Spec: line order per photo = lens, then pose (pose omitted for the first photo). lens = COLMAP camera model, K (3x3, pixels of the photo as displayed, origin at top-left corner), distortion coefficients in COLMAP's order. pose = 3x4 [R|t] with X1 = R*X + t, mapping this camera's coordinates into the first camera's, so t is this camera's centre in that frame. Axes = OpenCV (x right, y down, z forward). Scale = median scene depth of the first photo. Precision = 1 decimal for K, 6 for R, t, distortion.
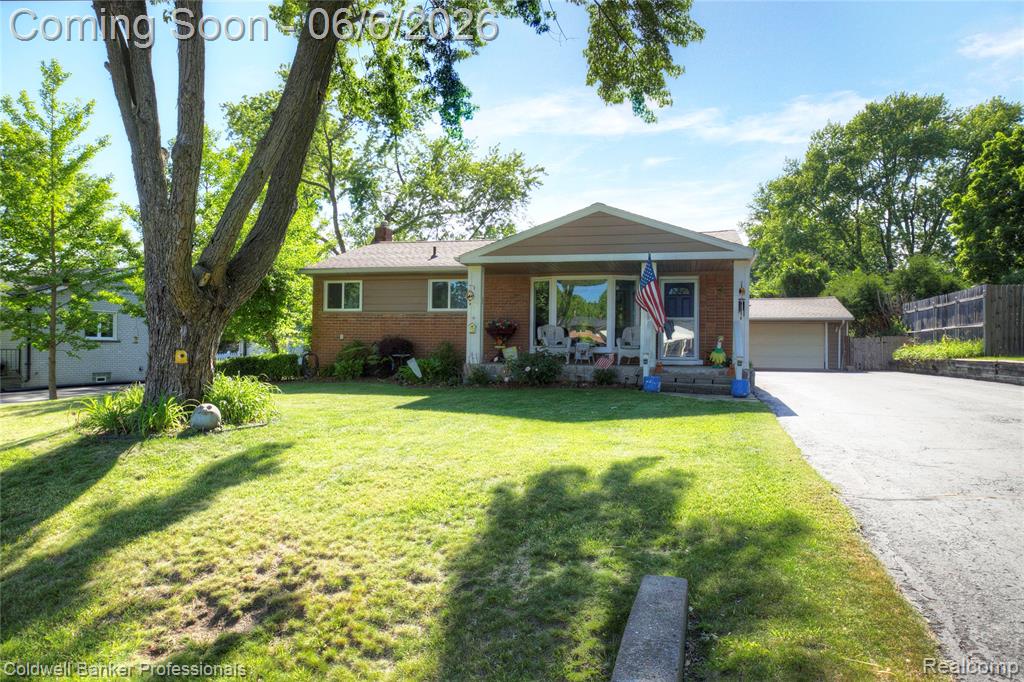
lens RADIAL K [[621.7, 0, 512.0], [0, 621.7, 341.0], [0, 0, 1]] dist [-0.002093, 0.001226]
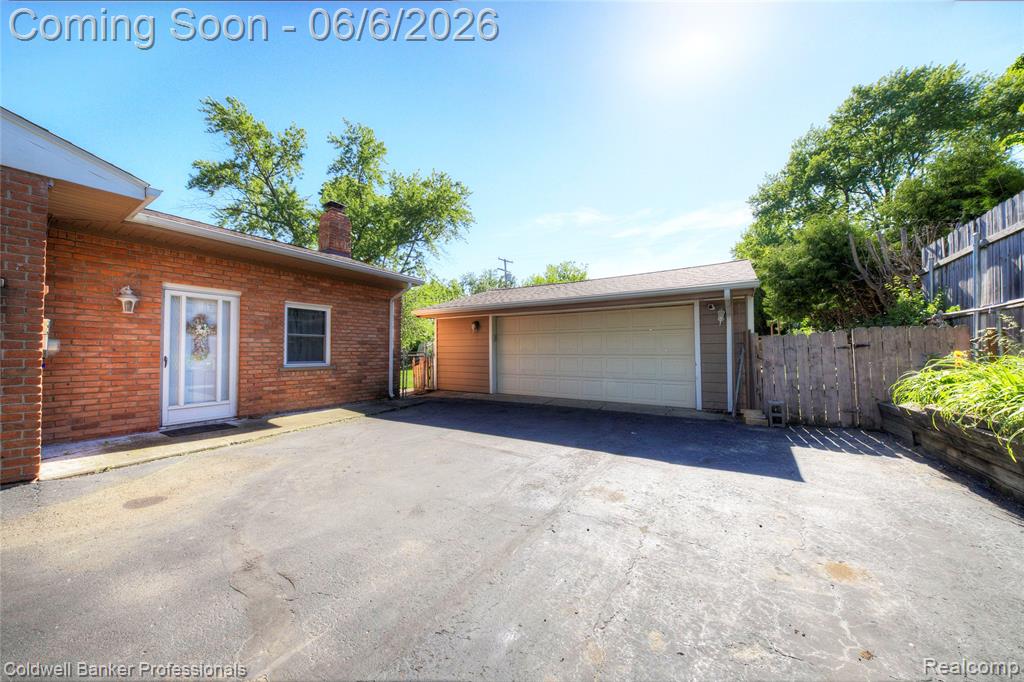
lens RADIAL K [[350.3, 0, 510.7], [0, 350.3, 346.0], [0, 0, 1]] dist [0.010101, -0.006403]
pose [[0.958113, -0.025918, -0.285216, 0.390664], [0.022459, 0.999629, -0.015392, 0.000964], [0.285509, 0.008342, 0.958340, 0.631426]]
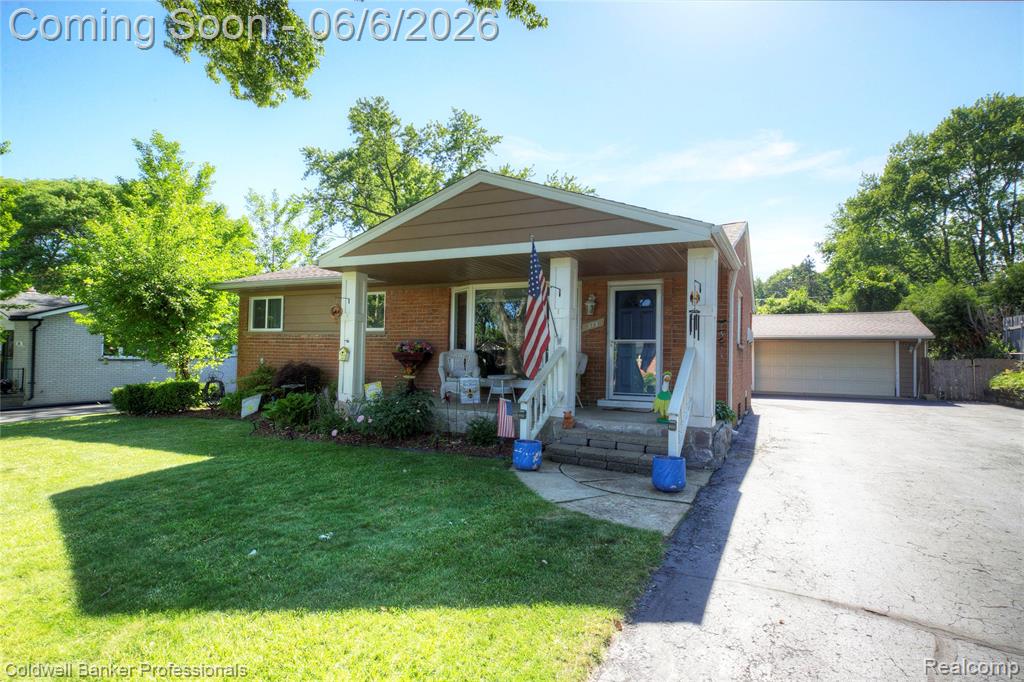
lens RADIAL K [[524.7, 0, 511.9], [0, 524.7, 342.7], [0, 0, 1]] dist [0.001270, -0.001007]
pose [[0.982442, 0.000272, -0.186568, 0.110306], [-0.004181, 0.999780, -0.020557, -0.009807], [0.186522, 0.020976, 0.982227, 0.180760]]
